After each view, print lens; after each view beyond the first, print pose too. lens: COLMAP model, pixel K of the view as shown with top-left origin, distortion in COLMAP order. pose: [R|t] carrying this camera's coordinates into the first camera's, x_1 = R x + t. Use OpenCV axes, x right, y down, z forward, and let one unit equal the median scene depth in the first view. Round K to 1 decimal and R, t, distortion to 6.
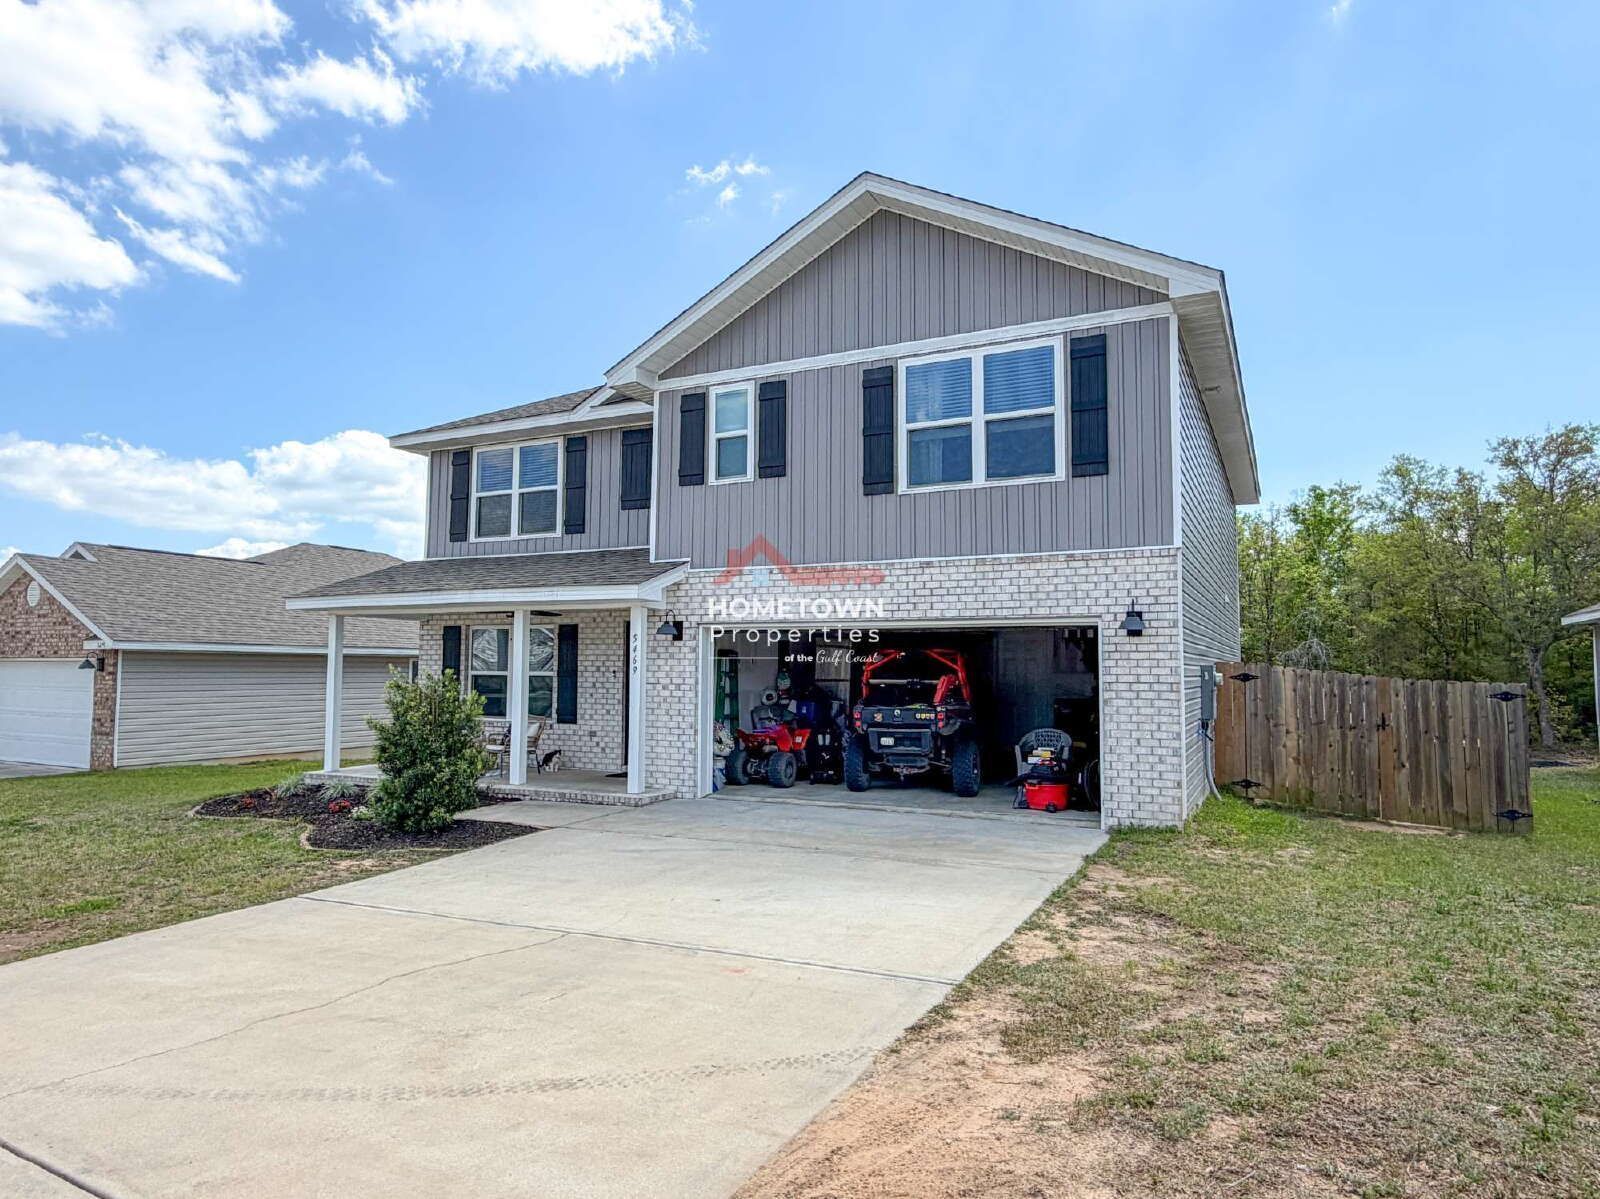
lens RADIAL K [[965.3, 0, 796.2], [0, 965.3, 608.8], [0, 0, 1]] dist [0.000487, 0.000702]
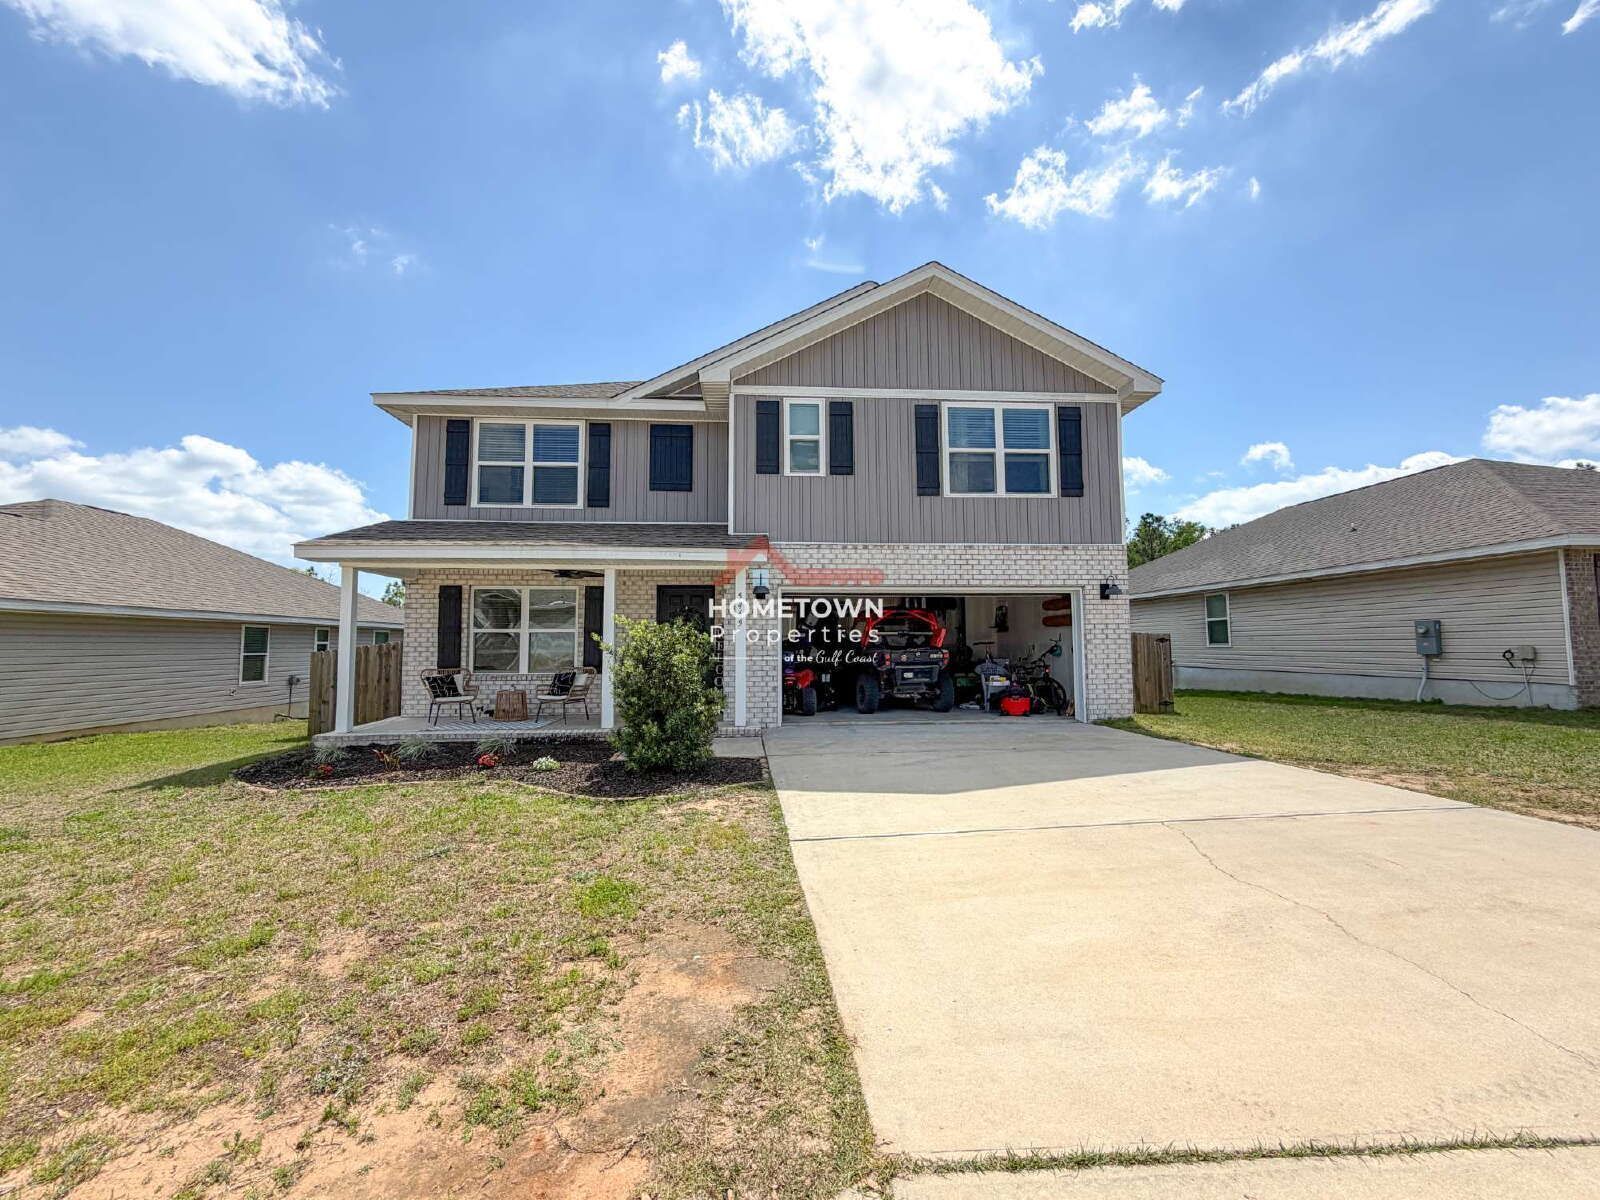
lens RADIAL K [[648.3, 0, 785.7], [0, 648.3, 598.6], [0, 0, 1]] dist [-0.000562, -0.000048]
pose [[0.861630, 0.027277, 0.506803, -0.521742], [-0.022813, 0.999627, -0.015017, 0.044480], [-0.507024, 0.001377, 0.861931, 0.282029]]
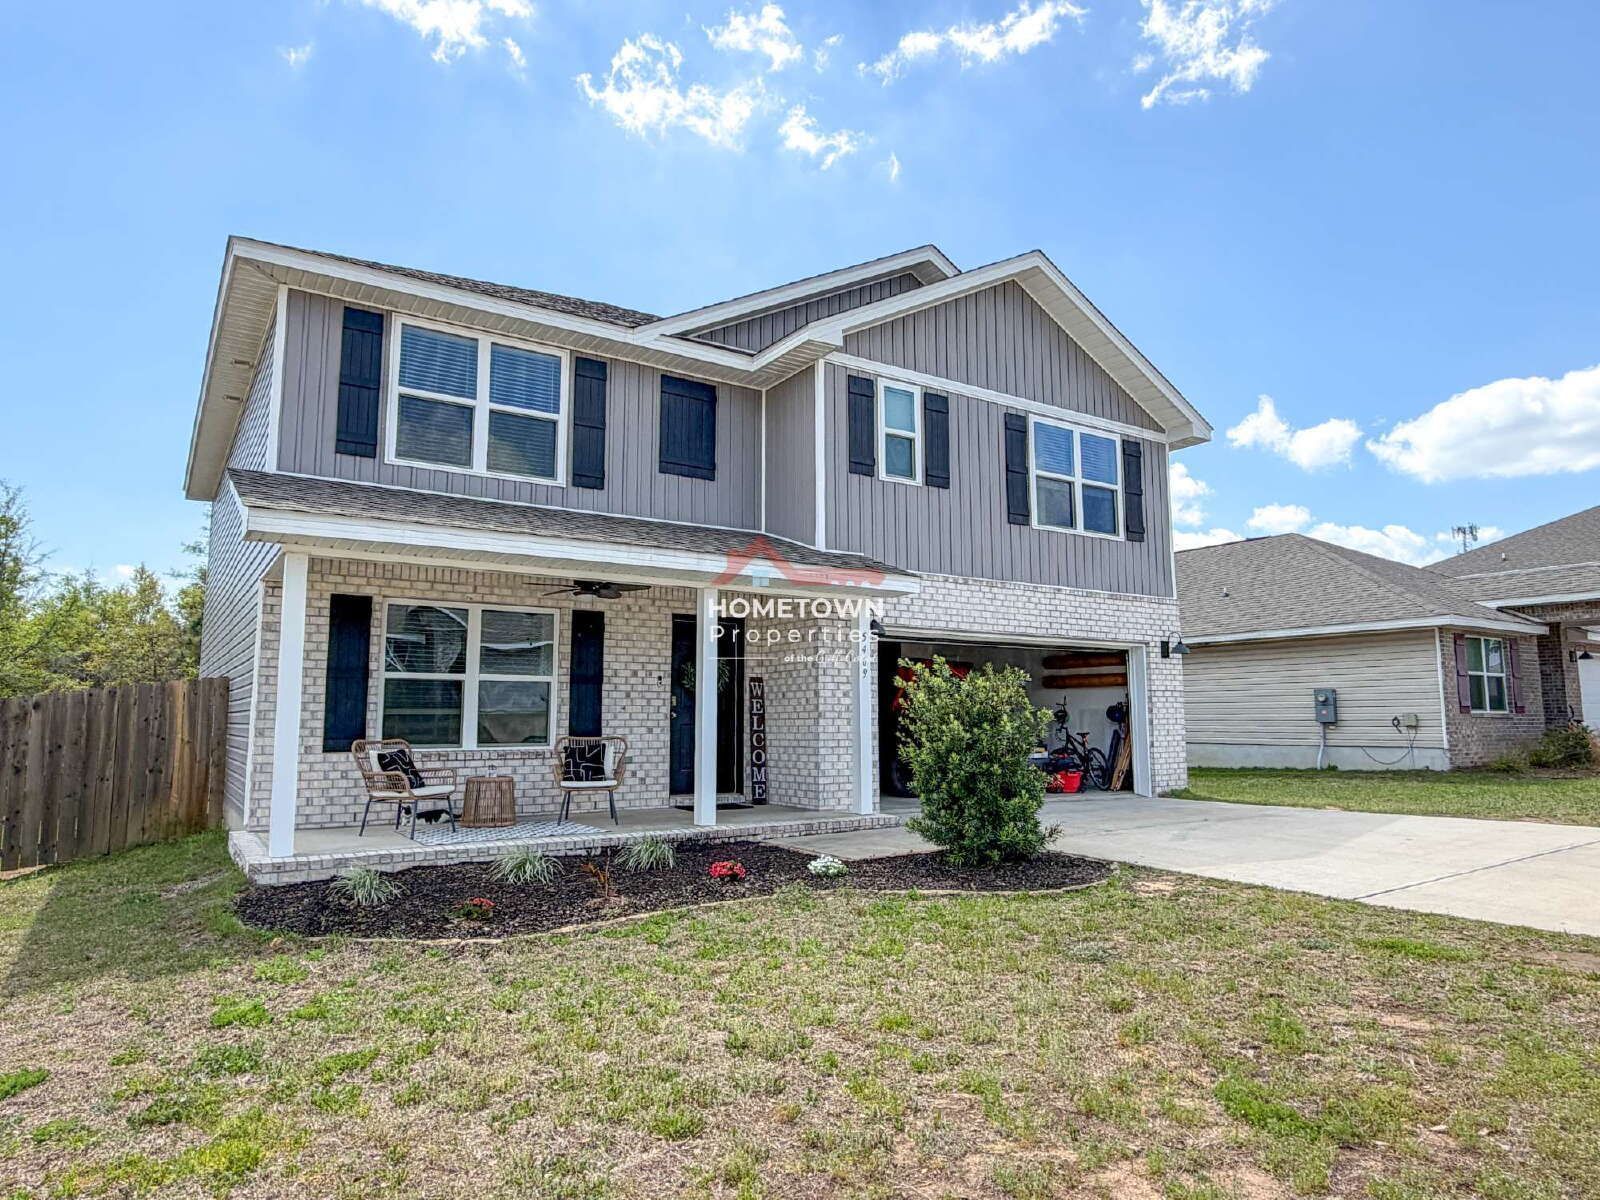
lens RADIAL K [[995.5, 0, 800.0], [0, 995.5, 600.0], [0, 0, 1]] dist [-0.001161, 0.000598]
pose [[0.493187, 0.097221, 0.864474, -0.978381], [-0.051584, 0.995255, -0.082500, 0.074683], [-0.868393, -0.003905, 0.495862, 0.598877]]
